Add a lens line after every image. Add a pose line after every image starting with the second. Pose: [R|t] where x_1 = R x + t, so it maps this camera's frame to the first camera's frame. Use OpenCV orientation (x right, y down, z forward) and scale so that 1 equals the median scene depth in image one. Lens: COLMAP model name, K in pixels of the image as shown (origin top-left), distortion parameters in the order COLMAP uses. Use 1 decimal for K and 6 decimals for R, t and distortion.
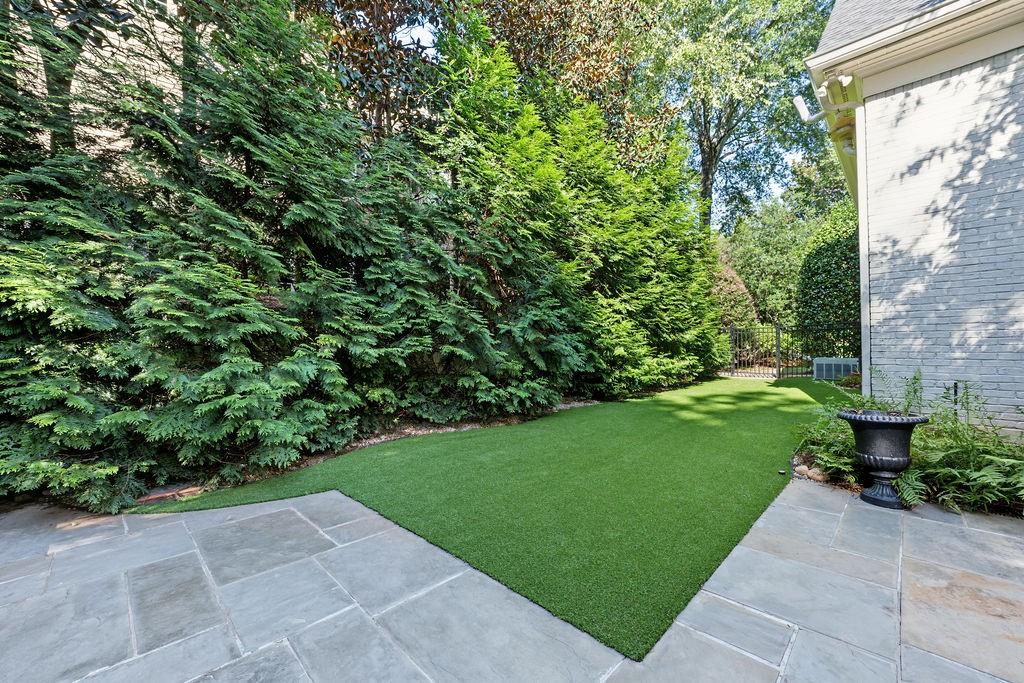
lens RADIAL K [[406.3, 0, 515.1], [0, 406.3, 331.2], [0, 0, 1]] dist [-0.026144, 0.007208]
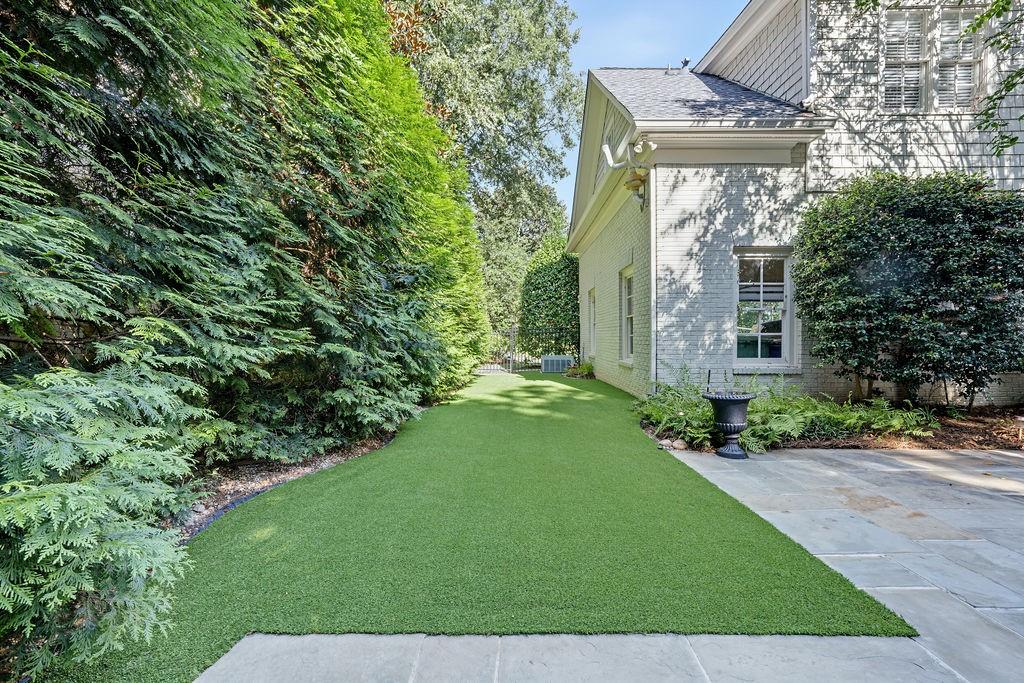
lens RADIAL K [[406.3, 0, 515.1], [0, 406.3, 331.2], [0, 0, 1]] dist [-0.026144, 0.007208]
pose [[0.724382, 0.027404, 0.688854, -0.461911], [-0.029977, 0.999517, -0.008240, 0.014172], [-0.688747, -0.014681, 0.724854, 0.361137]]
